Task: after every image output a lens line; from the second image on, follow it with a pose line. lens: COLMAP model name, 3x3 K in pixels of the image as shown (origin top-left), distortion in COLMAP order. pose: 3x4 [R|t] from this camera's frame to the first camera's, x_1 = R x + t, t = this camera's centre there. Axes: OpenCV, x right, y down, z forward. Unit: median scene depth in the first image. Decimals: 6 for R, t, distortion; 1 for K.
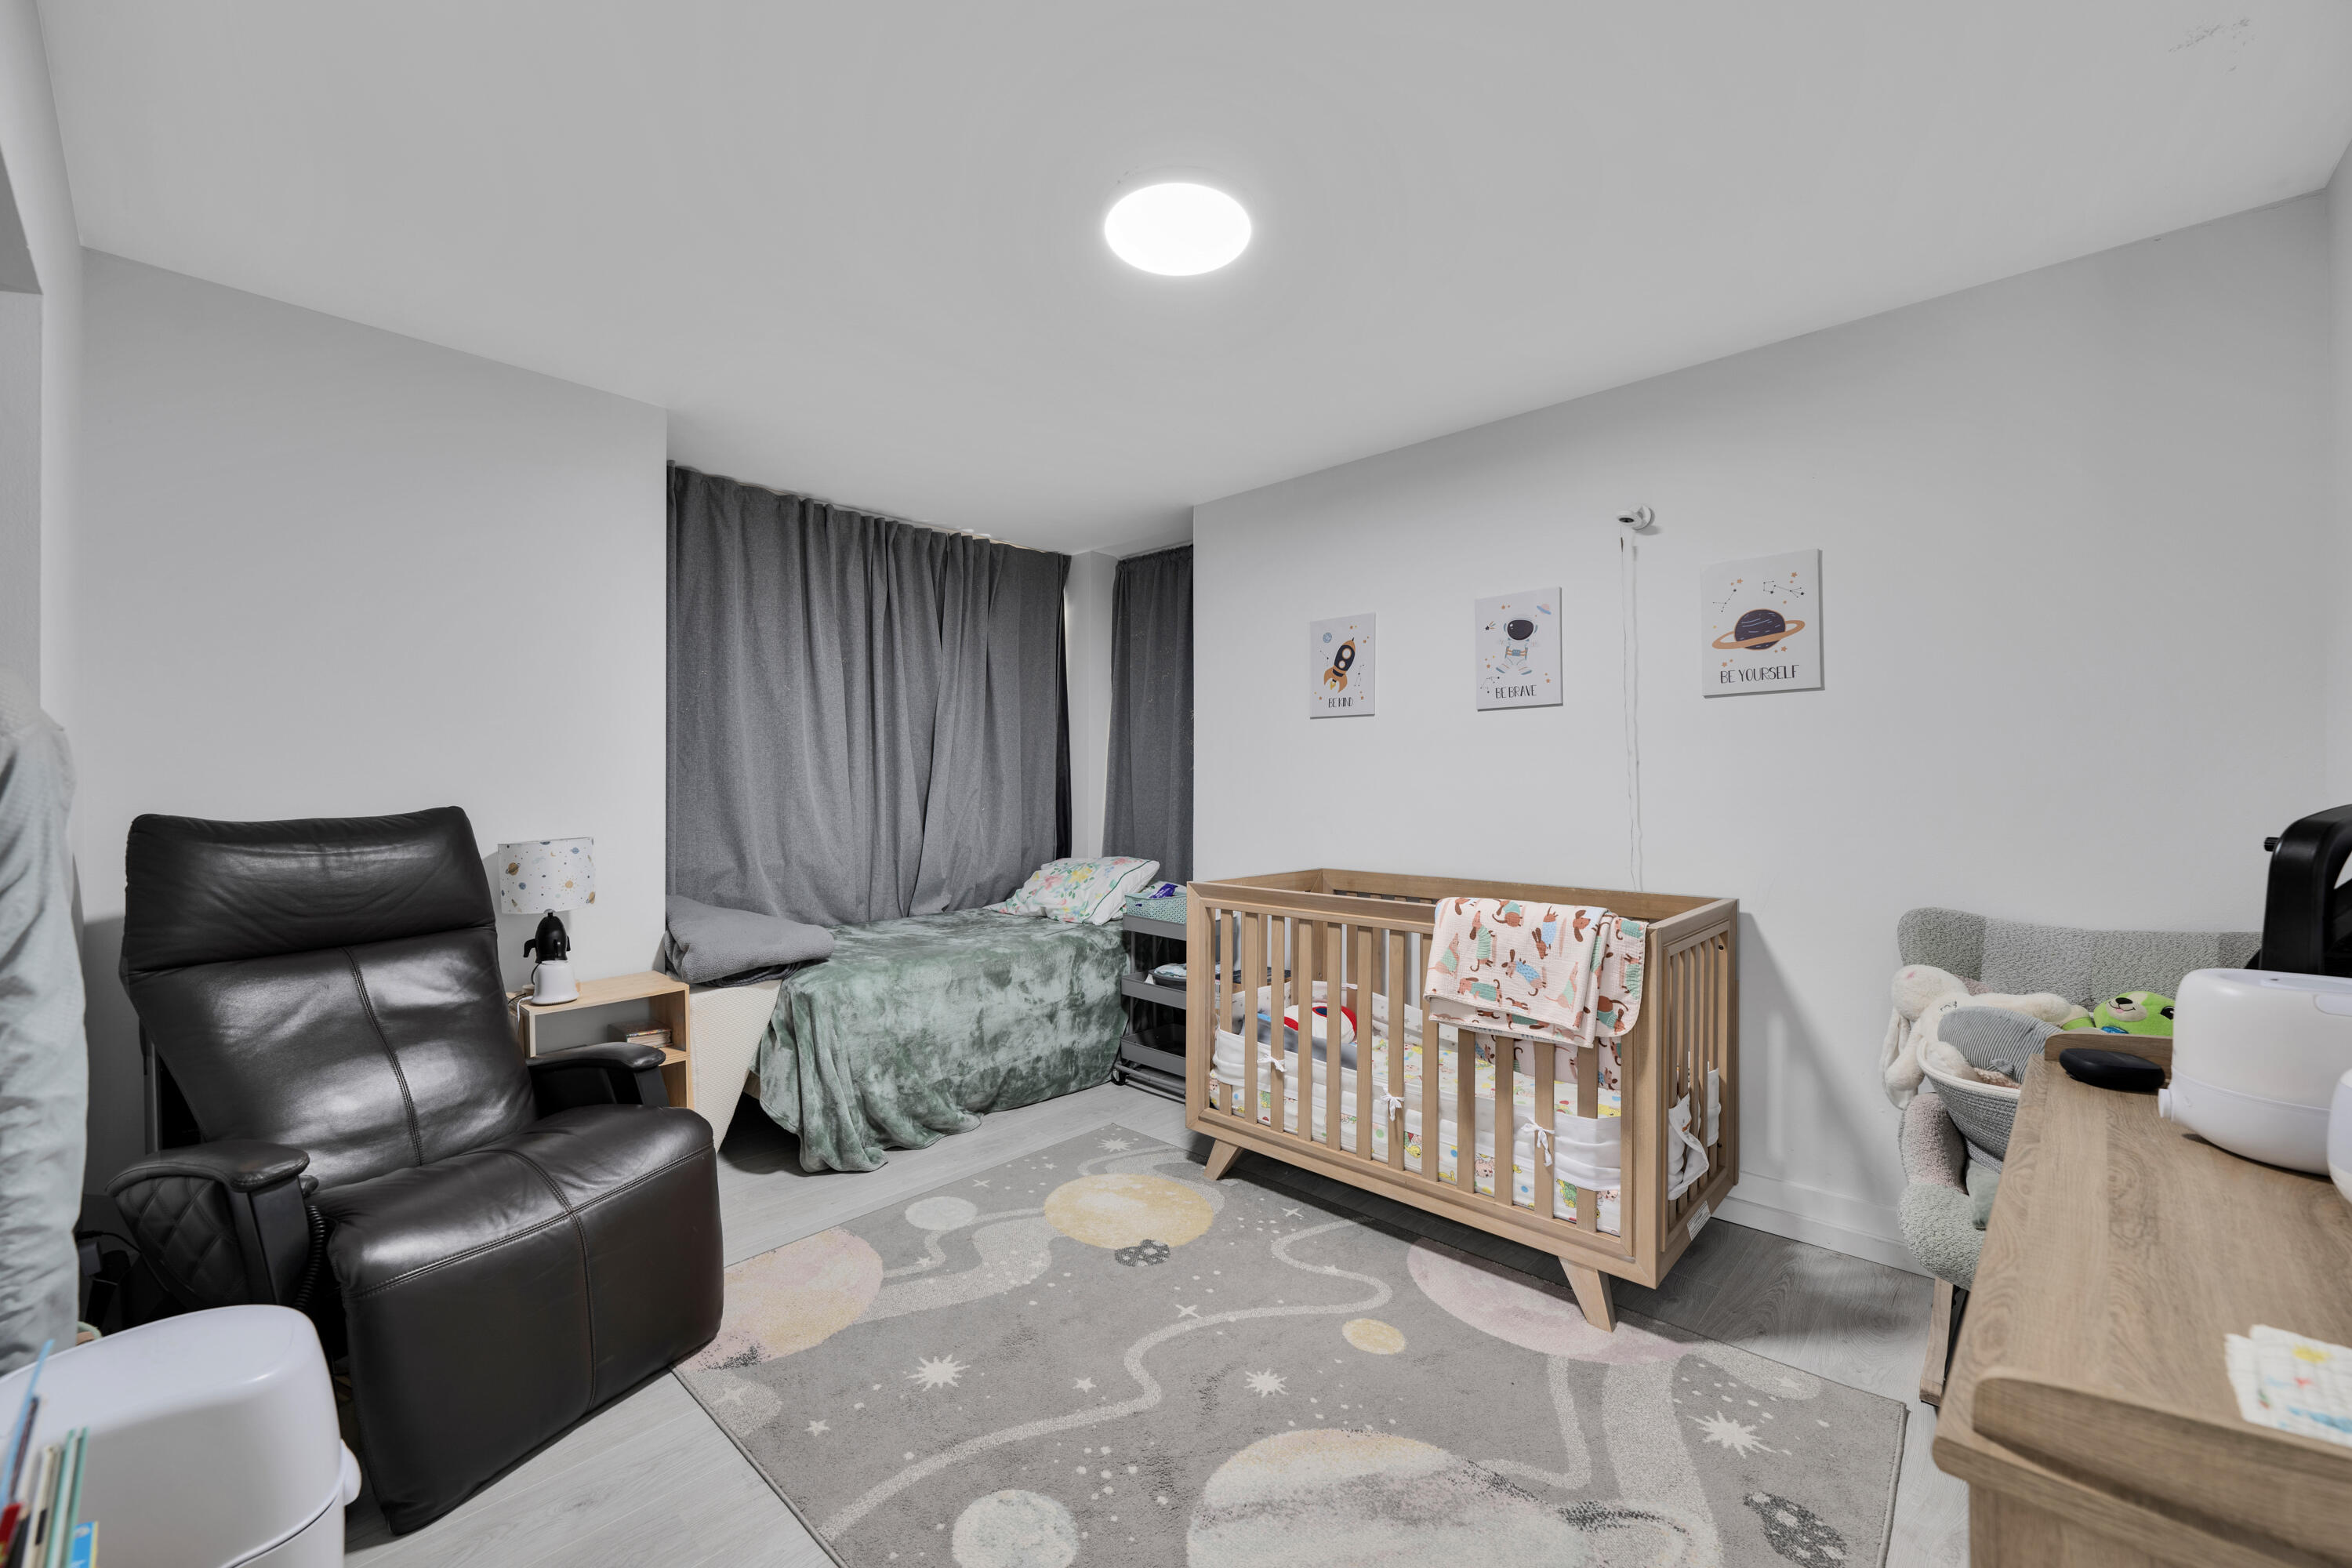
lens RADIAL K [[931.6, 0, 1176.4], [0, 931.6, 783.4], [0, 0, 1]] dist [0.000055, 0.000675]
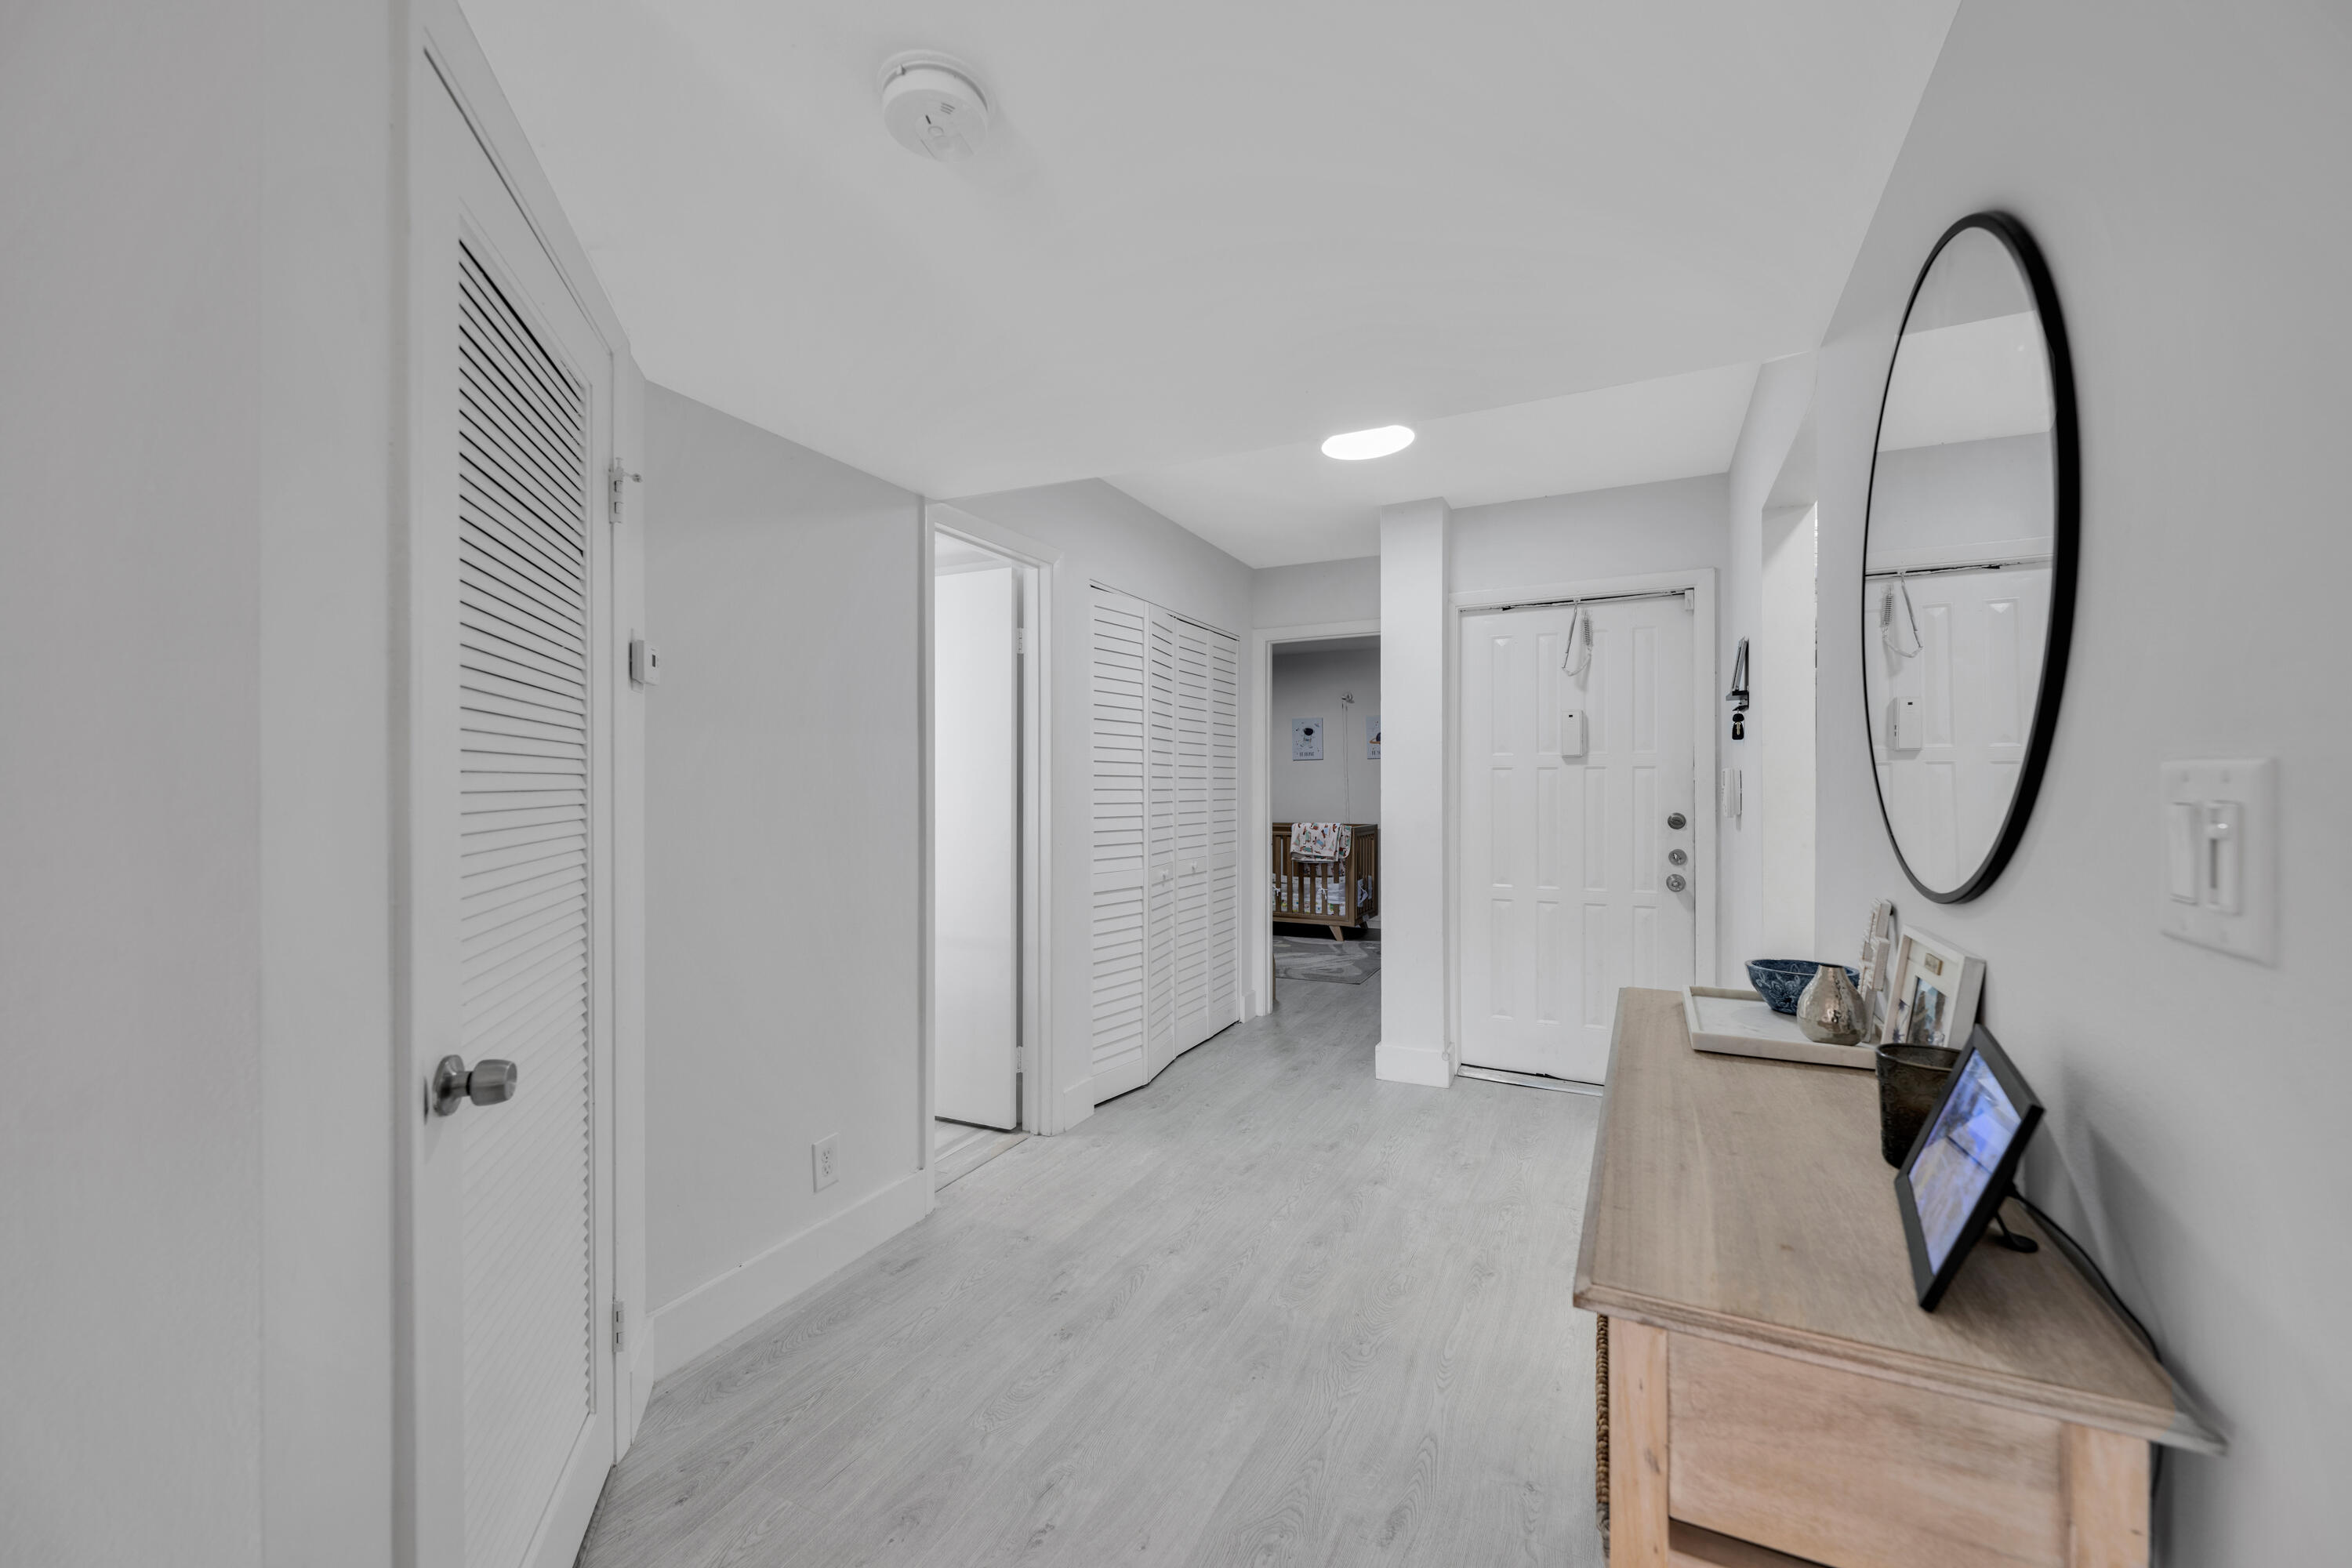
lens RADIAL K [[931.6, 0, 1176.2], [0, 931.6, 783.6], [0, 0, 1]] dist [0.000055, 0.000675]
pose [[0.959498, -0.000782, 0.281715, -1.063512], [0.003971, 0.999934, -0.010750, 0.019773], [-0.281688, 0.011434, 0.959438, -2.077809]]
